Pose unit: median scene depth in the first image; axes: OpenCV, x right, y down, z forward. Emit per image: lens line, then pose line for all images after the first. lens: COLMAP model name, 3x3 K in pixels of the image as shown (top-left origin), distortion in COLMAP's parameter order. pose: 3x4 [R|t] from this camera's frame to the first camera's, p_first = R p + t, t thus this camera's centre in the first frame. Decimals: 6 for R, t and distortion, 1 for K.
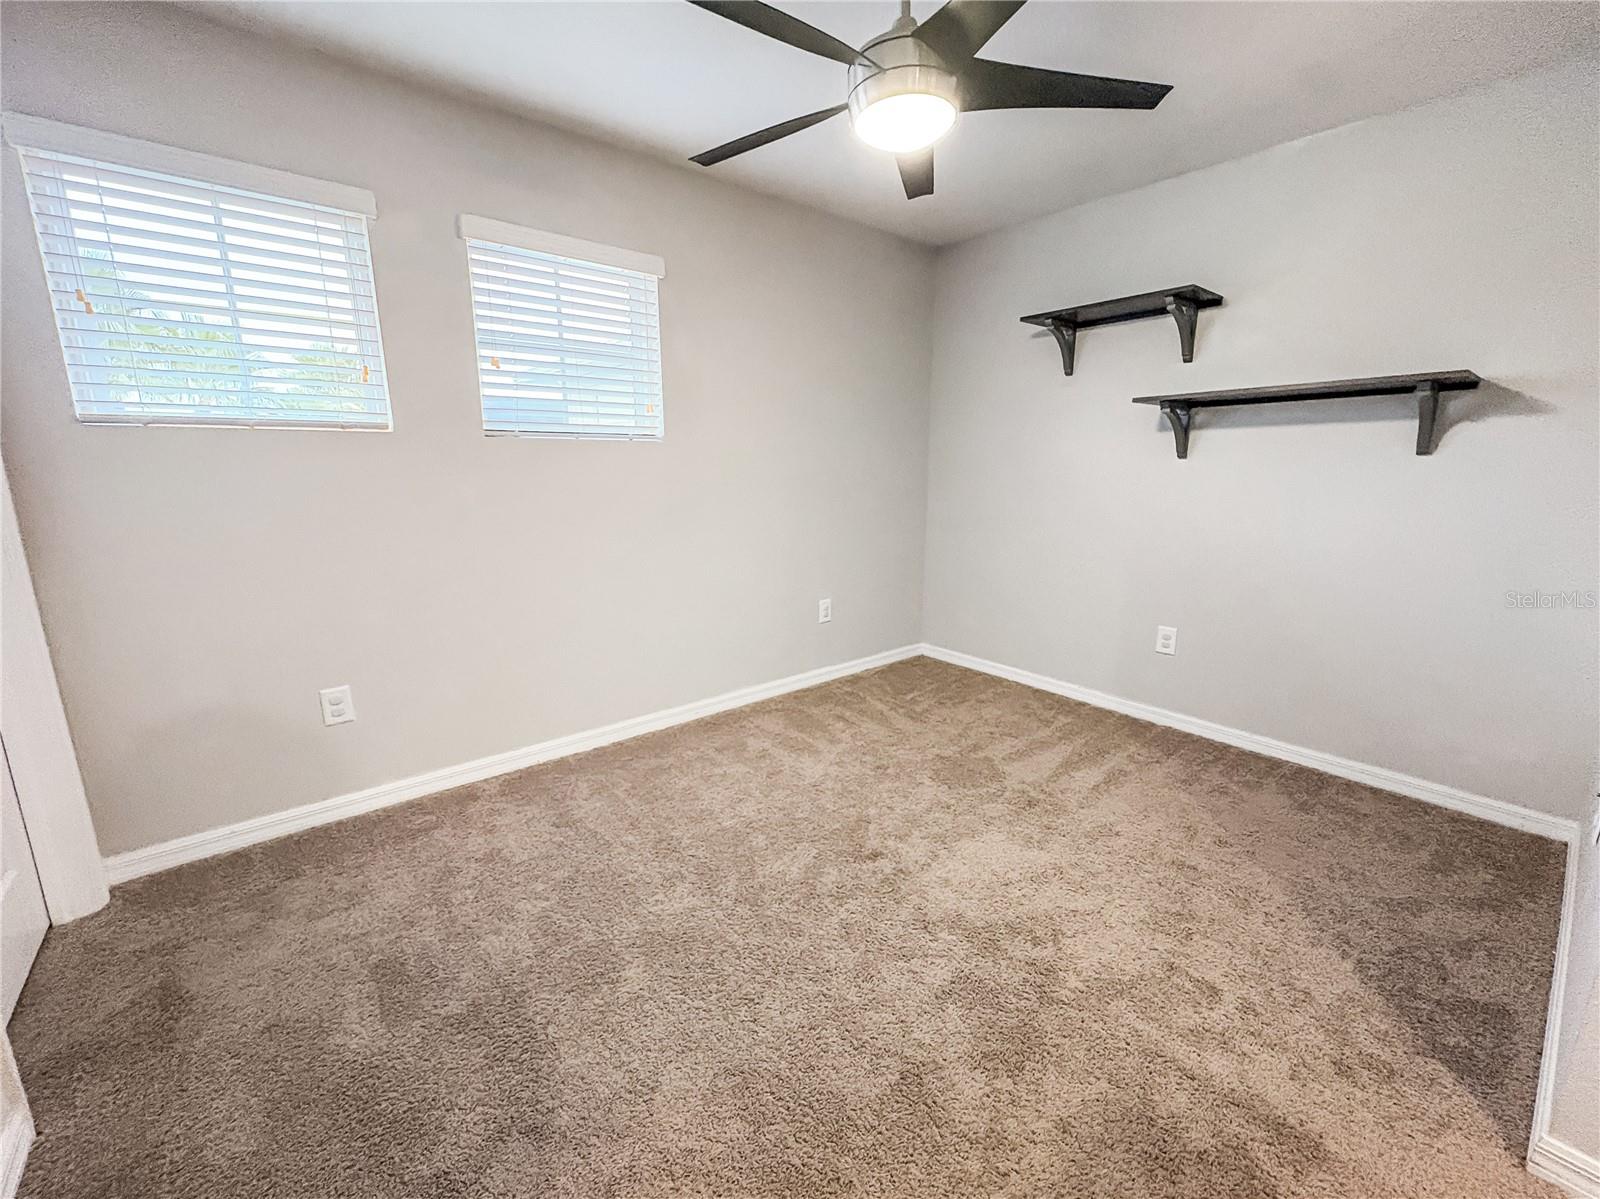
lens RADIAL K [[663.0, 0, 800.0], [0, 663.0, 599.5], [0, 0, 1]] dist [0.000722, -0.000583]
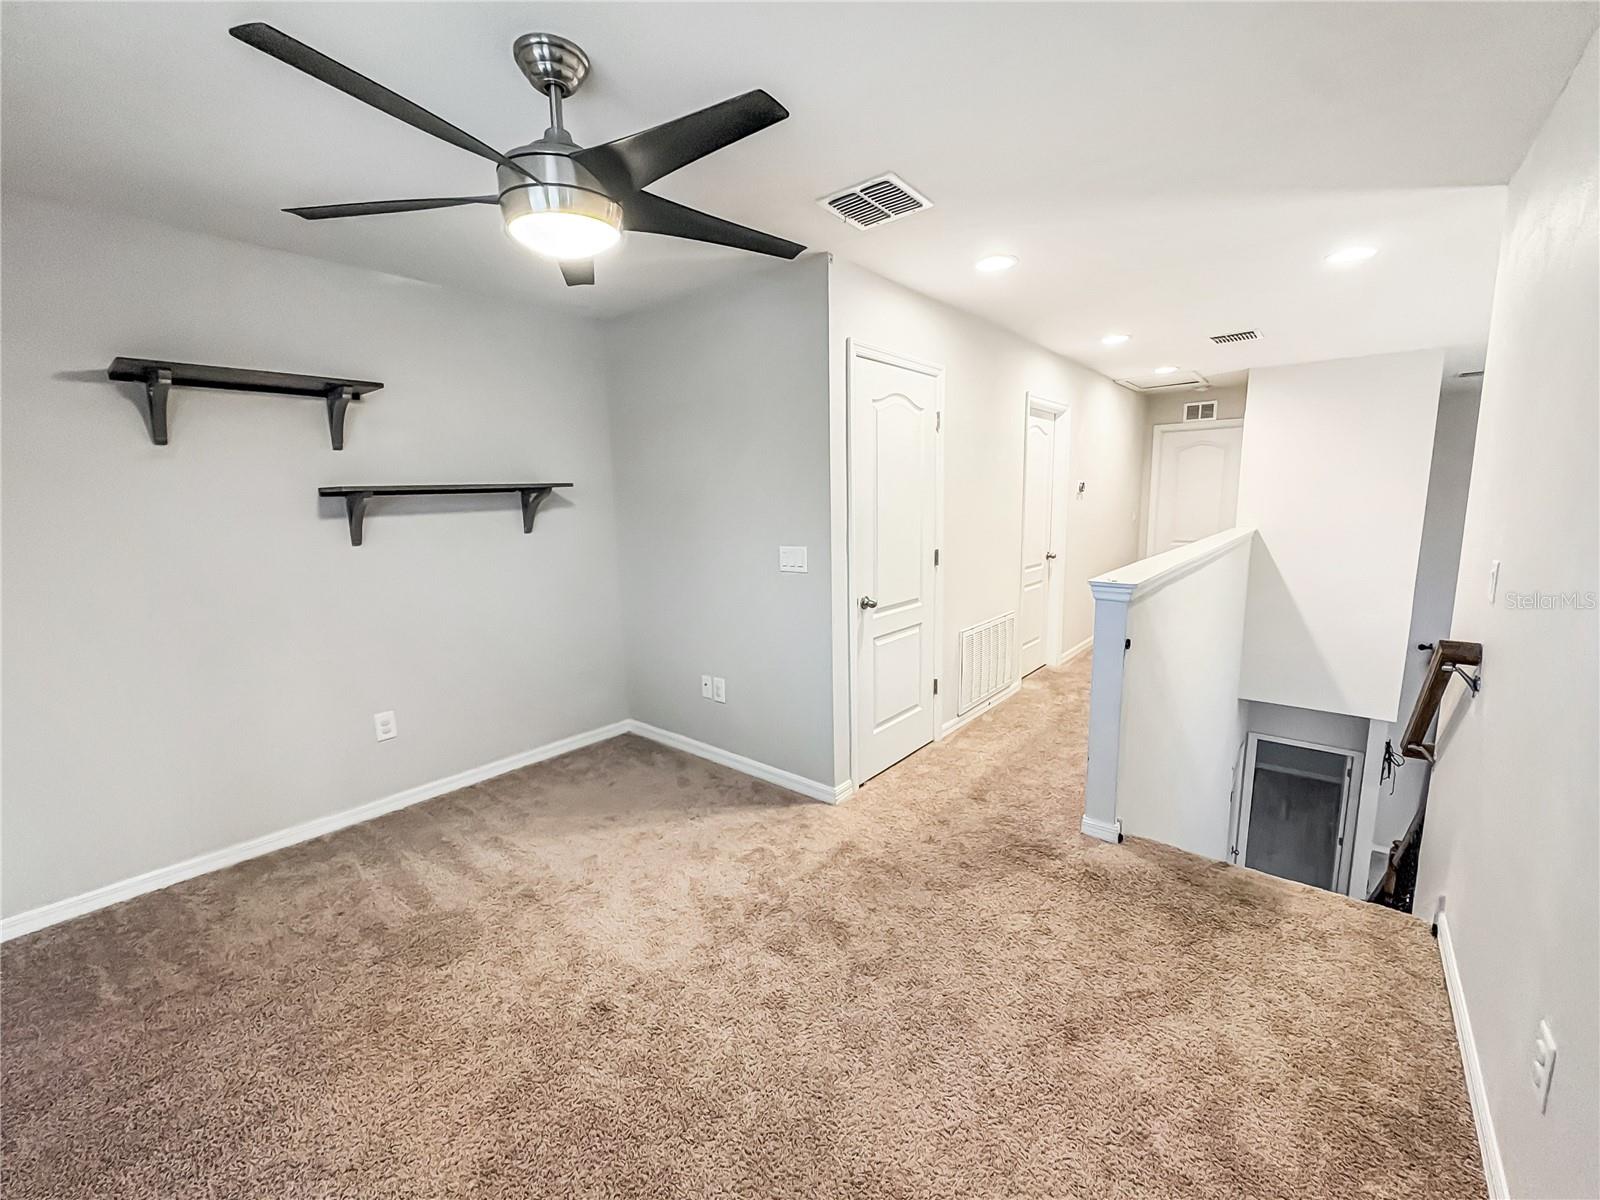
lens RADIAL K [[663.0, 0, 800.0], [0, 663.0, 600.0], [0, 0, 1]] dist [0.000722, -0.000583]
pose [[-0.197872, -0.150119, 0.968665, -0.569250], [0.219368, 0.956358, 0.193022, -0.198262], [-0.955366, 0.250688, -0.156305, 0.597975]]
